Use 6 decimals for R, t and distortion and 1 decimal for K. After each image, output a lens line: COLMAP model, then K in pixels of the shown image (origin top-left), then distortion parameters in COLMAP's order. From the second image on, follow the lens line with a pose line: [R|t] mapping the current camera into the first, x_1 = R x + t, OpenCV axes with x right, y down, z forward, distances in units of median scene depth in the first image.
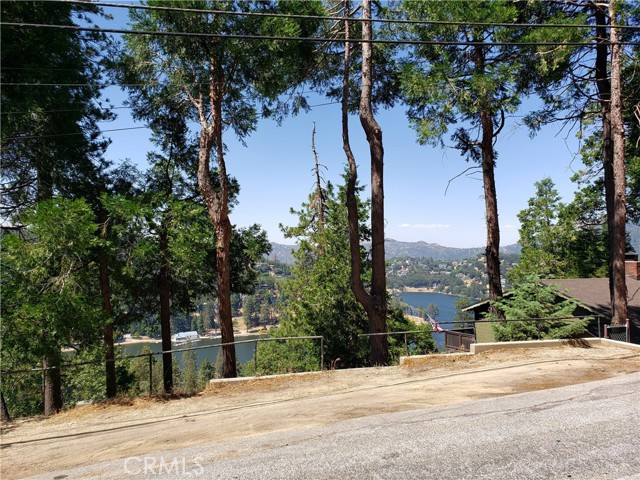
lens RADIAL K [[494.7, 0, 315.0], [0, 494.7, 250.0], [0, 0, 1]] dist [0.020027, 0.007019]
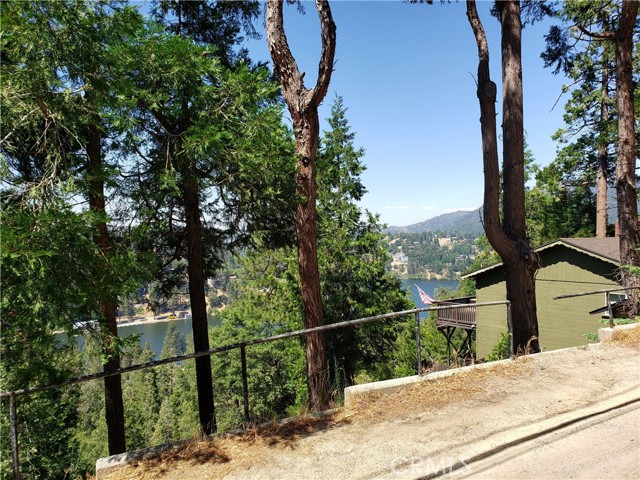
lens RADIAL K [[490.1, 0, 317.0], [0, 490.1, 246.5], [0, 0, 1]] dist [0.117168, -0.187196]
pose [[0.982326, -0.018367, 0.186274, -0.244727], [0.012787, 0.999434, 0.031111, 0.070085], [-0.186740, -0.028179, 0.982005, 0.362104]]
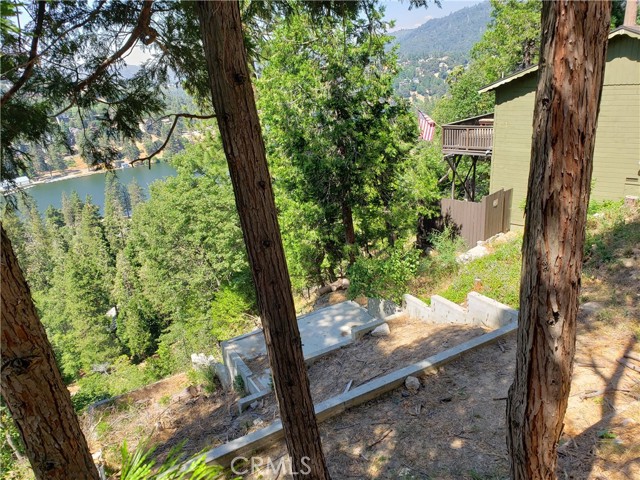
lens RADIAL K [[494.7, 0, 315.0], [0, 494.7, 250.0], [0, 0, 1]] dist [0.020027, 0.007019]
pose [[0.950206, -0.170976, 0.260530, -0.304595], [0.068610, 0.930312, 0.360296, 0.118613], [-0.303976, -0.324480, 0.895718, 0.722180]]
